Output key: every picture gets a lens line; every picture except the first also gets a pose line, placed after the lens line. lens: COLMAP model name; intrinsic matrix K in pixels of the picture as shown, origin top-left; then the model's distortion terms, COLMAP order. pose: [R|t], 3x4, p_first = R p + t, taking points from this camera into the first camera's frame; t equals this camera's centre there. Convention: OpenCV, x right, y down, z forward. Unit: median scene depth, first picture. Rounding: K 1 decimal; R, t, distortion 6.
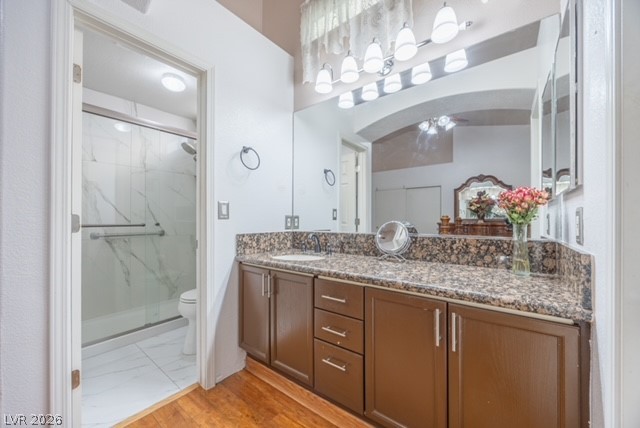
lens RADIAL K [[246.4, 0, 318.4], [0, 246.4, 218.6], [0, 0, 1]] dist [-0.001541, 0.000134]
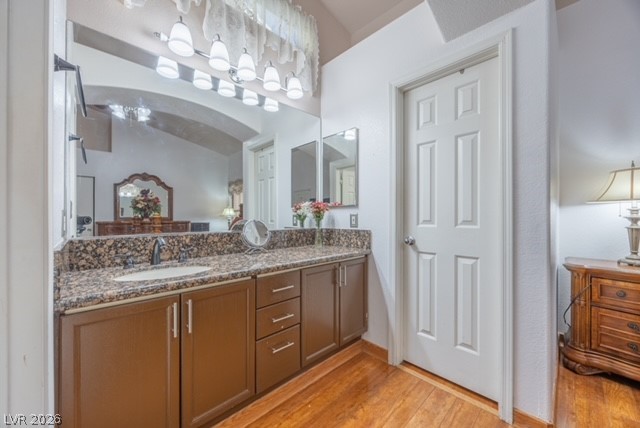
lens RADIAL K [[246.4, 0, 318.4], [0, 246.4, 218.6], [0, 0, 1]] dist [-0.001541, 0.000134]
pose [[0.136482, -0.005158, 0.990629, -0.709373], [-0.002325, 0.999982, 0.005527, -0.000361], [-0.990640, -0.003057, 0.136468, 0.478635]]
